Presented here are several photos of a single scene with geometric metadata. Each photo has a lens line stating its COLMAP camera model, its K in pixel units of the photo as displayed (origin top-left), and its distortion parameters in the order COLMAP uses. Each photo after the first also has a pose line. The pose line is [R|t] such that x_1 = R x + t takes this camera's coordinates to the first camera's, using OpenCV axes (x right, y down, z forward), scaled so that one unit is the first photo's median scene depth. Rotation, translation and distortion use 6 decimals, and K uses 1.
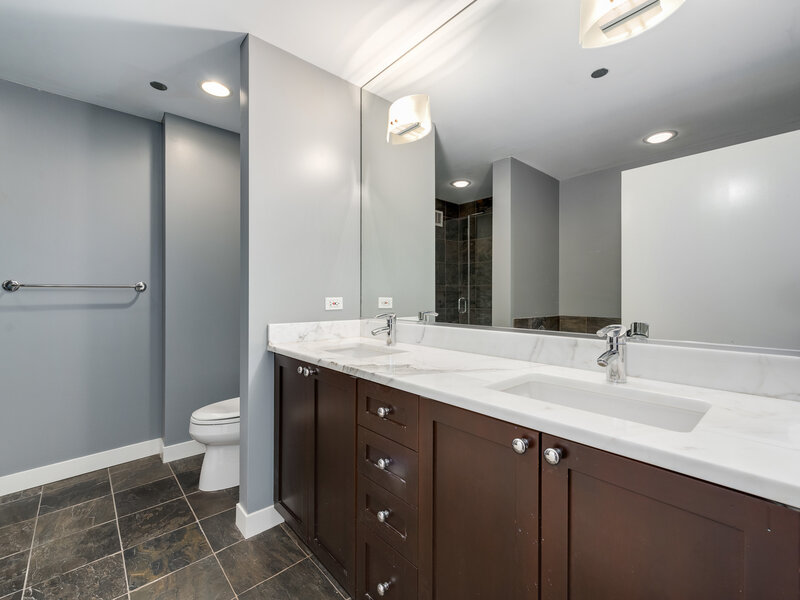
lens RADIAL K [[353.0, 0, 401.4], [0, 353.0, 298.8], [0, 0, 1]] dist [0.000446, 0.000140]
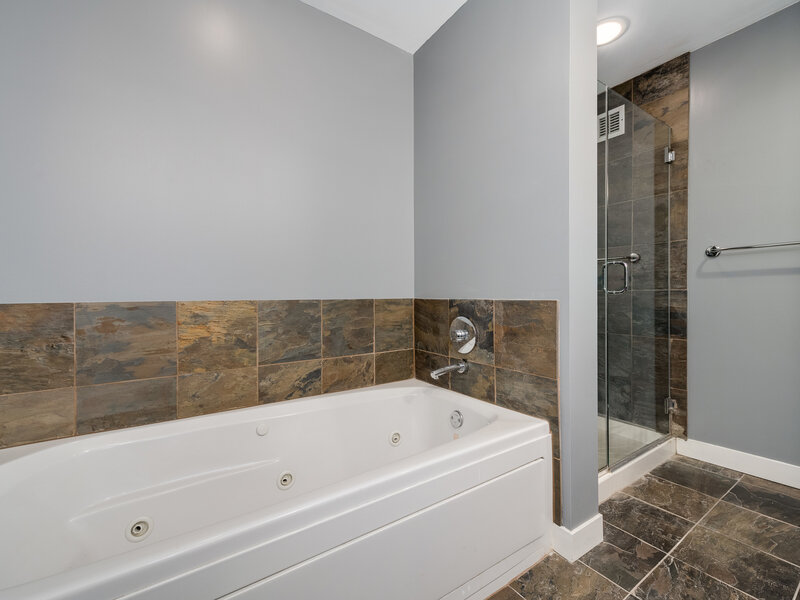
lens RADIAL K [[353.0, 0, 401.4], [0, 353.0, 294.5], [0, 0, 1]] dist [0.000446, 0.000140]
pose [[-0.148067, 0.006237, -0.988958, -0.013812], [0.000126, 0.999980, 0.006287, 0.087381], [0.988977, 0.000806, -0.148065, 0.336569]]
